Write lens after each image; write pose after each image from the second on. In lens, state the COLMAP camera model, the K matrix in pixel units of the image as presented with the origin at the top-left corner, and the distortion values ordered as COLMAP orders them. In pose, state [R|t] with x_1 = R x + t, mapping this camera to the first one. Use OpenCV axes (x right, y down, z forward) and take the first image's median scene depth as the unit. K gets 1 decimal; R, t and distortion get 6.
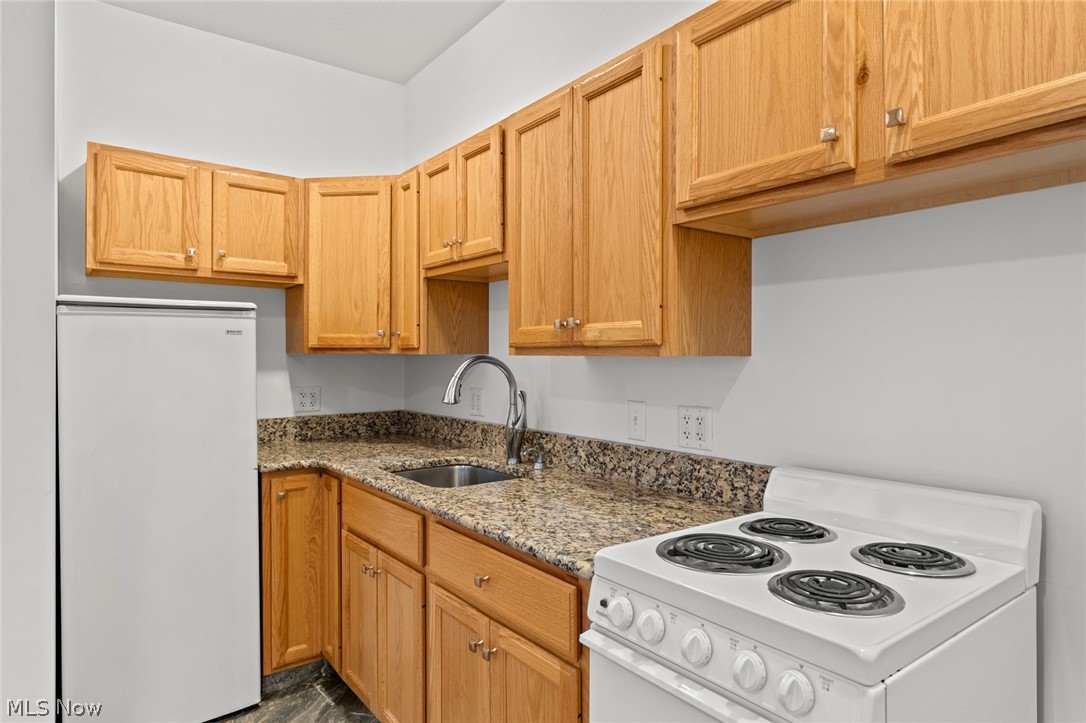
lens RADIAL K [[645.2, 0, 538.5], [0, 645.2, 356.8], [0, 0, 1]] dist [0.019672, -0.003141]
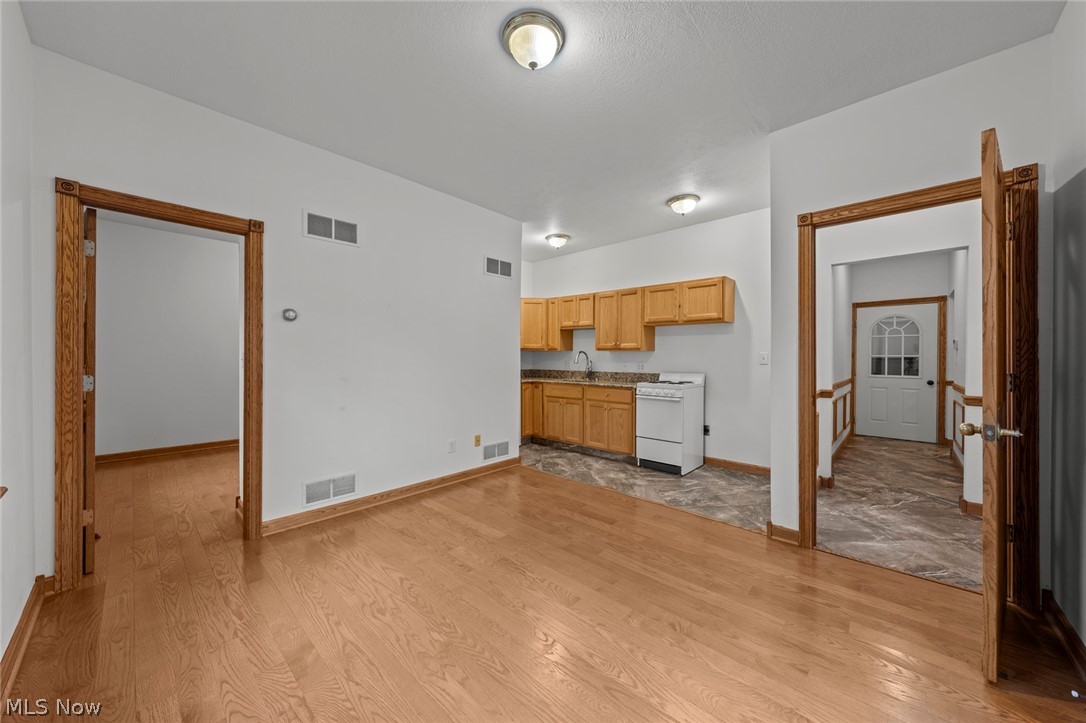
lens RADIAL K [[378.2, 0, 545.6], [0, 378.2, 359.5], [0, 0, 1]] dist [-0.001662, -0.000126]
pose [[0.983872, 0.005879, 0.178775, -0.800922], [-0.007463, 0.999939, 0.008186, 0.036122], [-0.178716, -0.009388, 0.983856, -1.331932]]
